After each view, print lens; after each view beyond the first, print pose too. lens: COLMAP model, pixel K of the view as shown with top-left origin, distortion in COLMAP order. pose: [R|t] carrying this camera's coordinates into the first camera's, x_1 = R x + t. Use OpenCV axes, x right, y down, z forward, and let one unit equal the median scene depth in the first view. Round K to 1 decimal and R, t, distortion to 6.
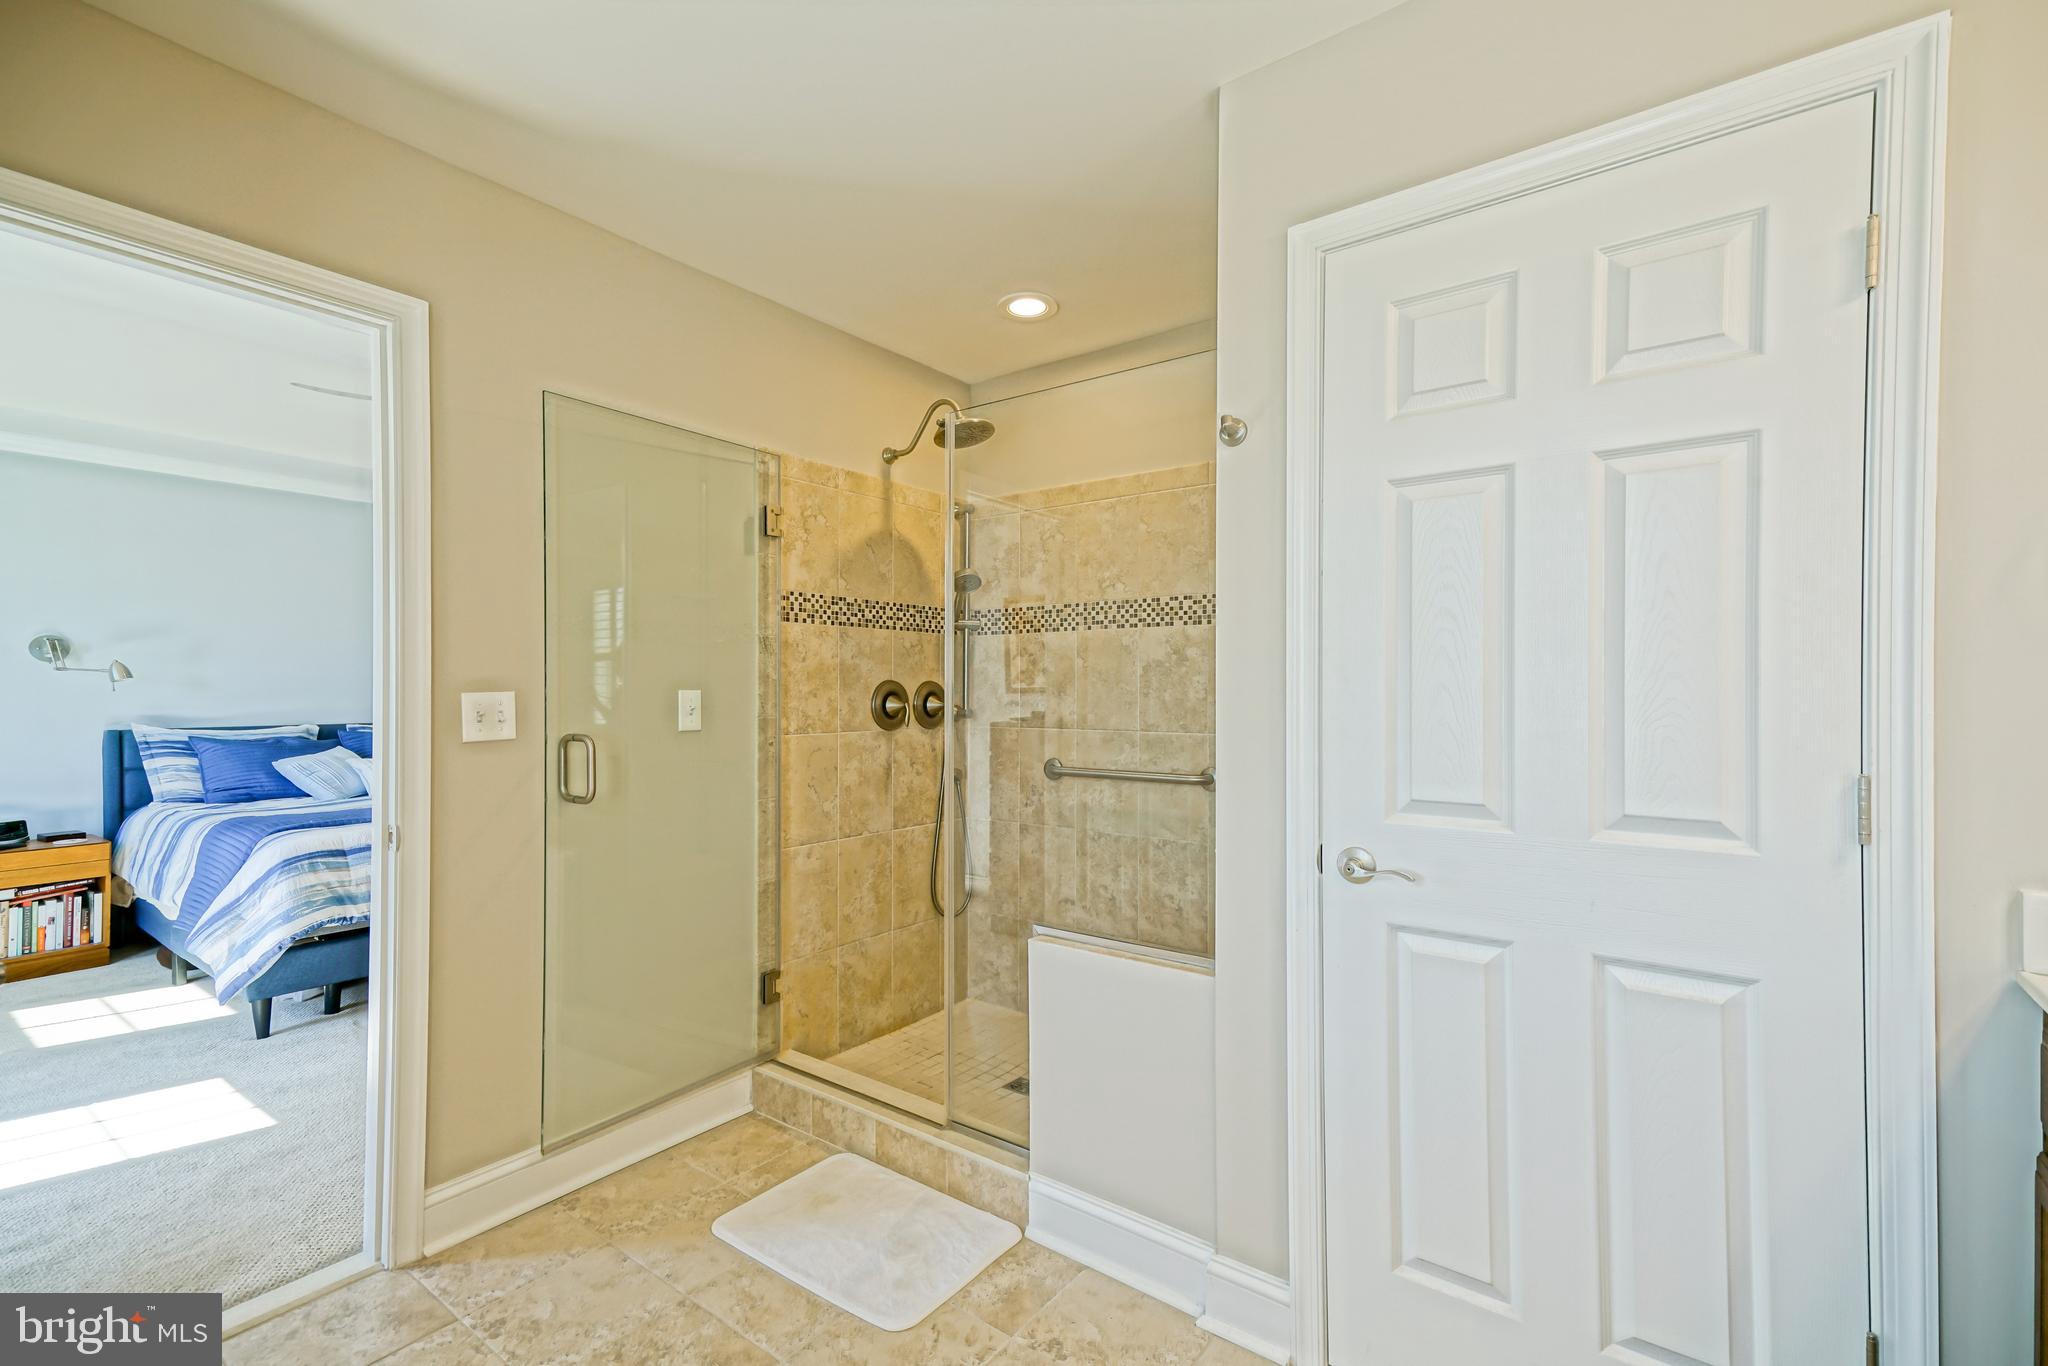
lens RADIAL K [[909.1, 0, 1022.0], [0, 909.1, 687.3], [0, 0, 1]] dist [0.034235, 0.000237]
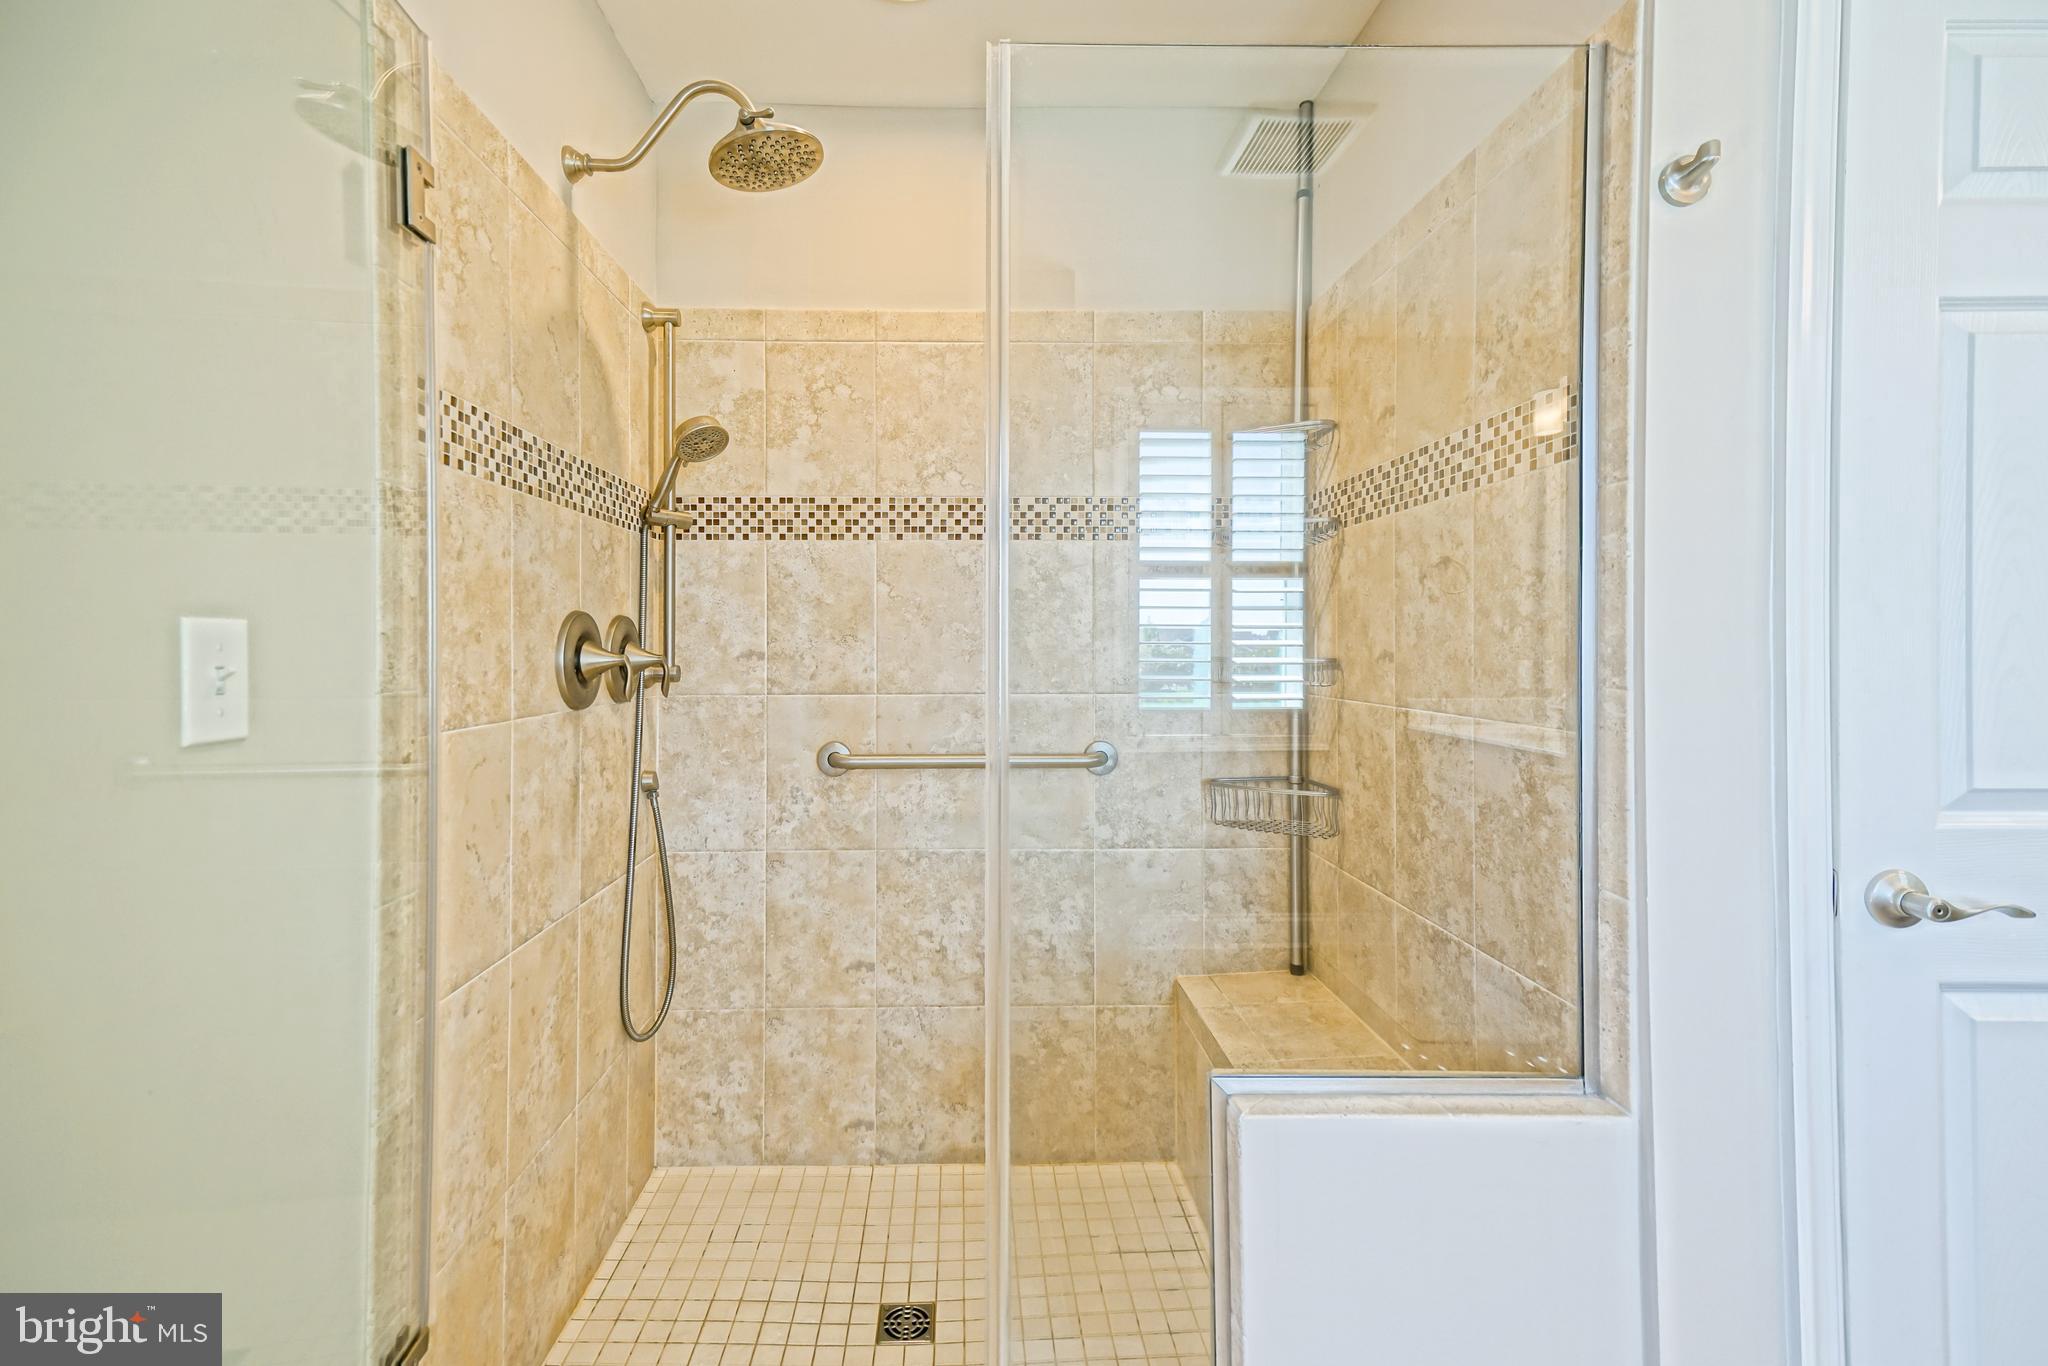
lens RADIAL K [[909.1, 0, 978.3], [0, 909.1, 643.4], [0, 0, 1]] dist [0.034235, 0.000237]
pose [[0.790624, -0.000532, 0.612302, -0.284002], [-0.000987, 0.999997, 0.002144, 0.009239], [-0.612301, -0.002299, 0.790621, 0.464188]]
